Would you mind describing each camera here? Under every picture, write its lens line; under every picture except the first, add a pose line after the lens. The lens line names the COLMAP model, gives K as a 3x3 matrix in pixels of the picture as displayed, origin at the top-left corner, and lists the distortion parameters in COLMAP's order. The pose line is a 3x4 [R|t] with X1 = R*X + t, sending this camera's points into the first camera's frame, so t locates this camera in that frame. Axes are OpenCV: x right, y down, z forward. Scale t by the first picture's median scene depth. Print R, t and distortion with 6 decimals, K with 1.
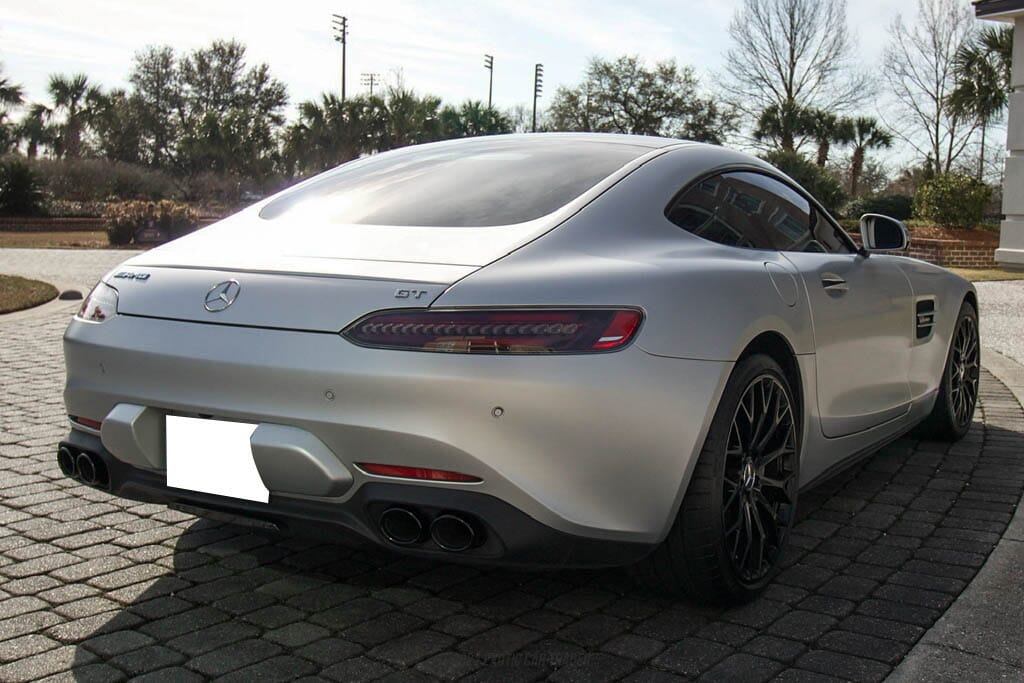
lens RADIAL K [[1390.7, 0, 512.0], [0, 1390.7, 341.5], [0, 0, 1]] dist [0.067278, -0.019685]
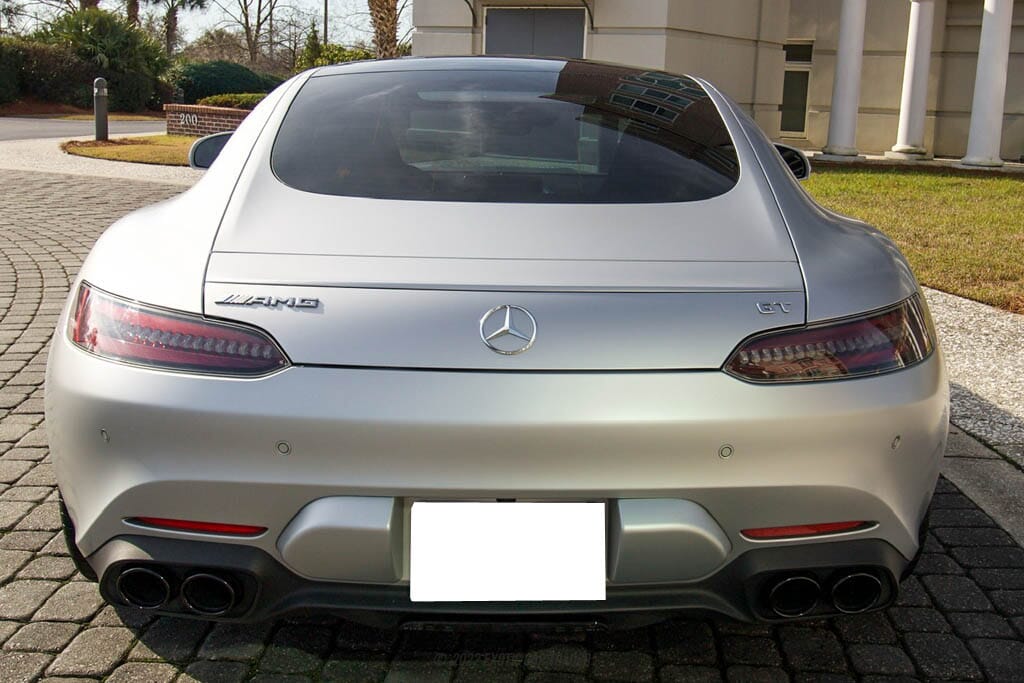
lens RADIAL K [[1390.7, 0, 512.0], [0, 1390.7, 341.5], [0, 0, 1]] dist [0.067278, -0.019685]
pose [[0.796069, -0.115693, 0.594044, -0.494730], [0.047441, 0.990467, 0.129324, -0.092978], [-0.603343, -0.074768, 0.793969, 0.341048]]
